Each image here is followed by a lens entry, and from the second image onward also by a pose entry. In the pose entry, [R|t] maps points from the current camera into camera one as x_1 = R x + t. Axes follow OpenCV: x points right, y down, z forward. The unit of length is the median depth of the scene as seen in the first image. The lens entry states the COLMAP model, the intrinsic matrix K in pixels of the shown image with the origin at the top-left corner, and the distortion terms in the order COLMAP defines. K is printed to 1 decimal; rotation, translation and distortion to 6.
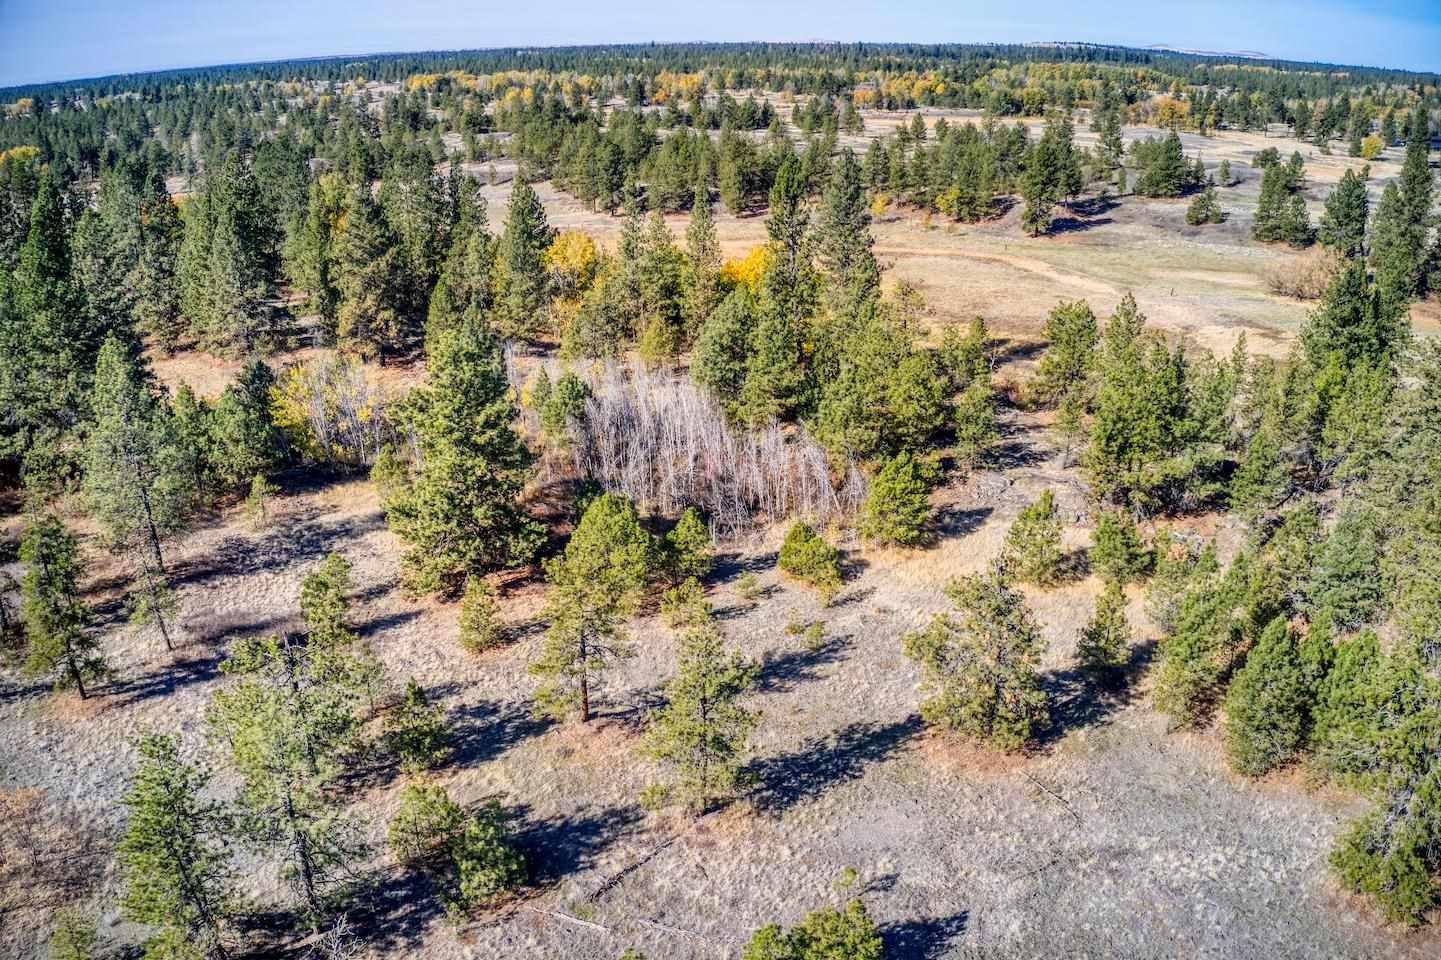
lens RADIAL K [[1195.7, 0, 714.6], [0, 1195.7, 485.3], [0, 0, 1]] dist [-0.168091, 0.003857]
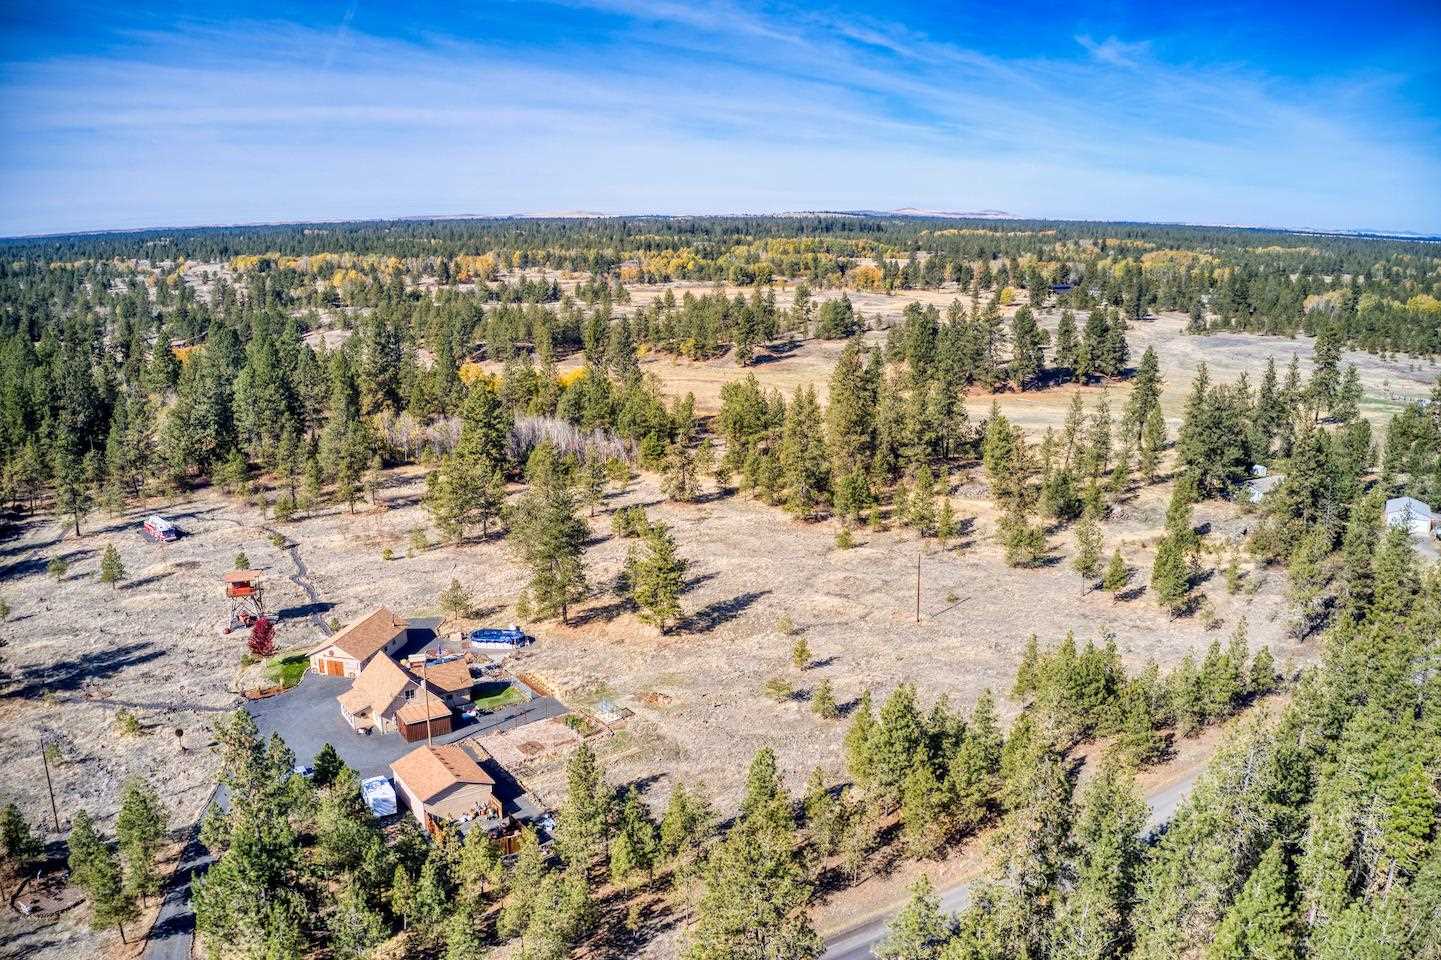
lens RADIAL K [[1195.7, 0, 713.7], [0, 1195.7, 471.1], [0, 0, 1]] dist [-0.168091, 0.003857]
pose [[0.981831, -0.035815, 0.186347, -0.042277], [0.063147, 0.987724, -0.142879, 0.094925], [-0.178943, 0.152050, 0.972039, -0.328415]]
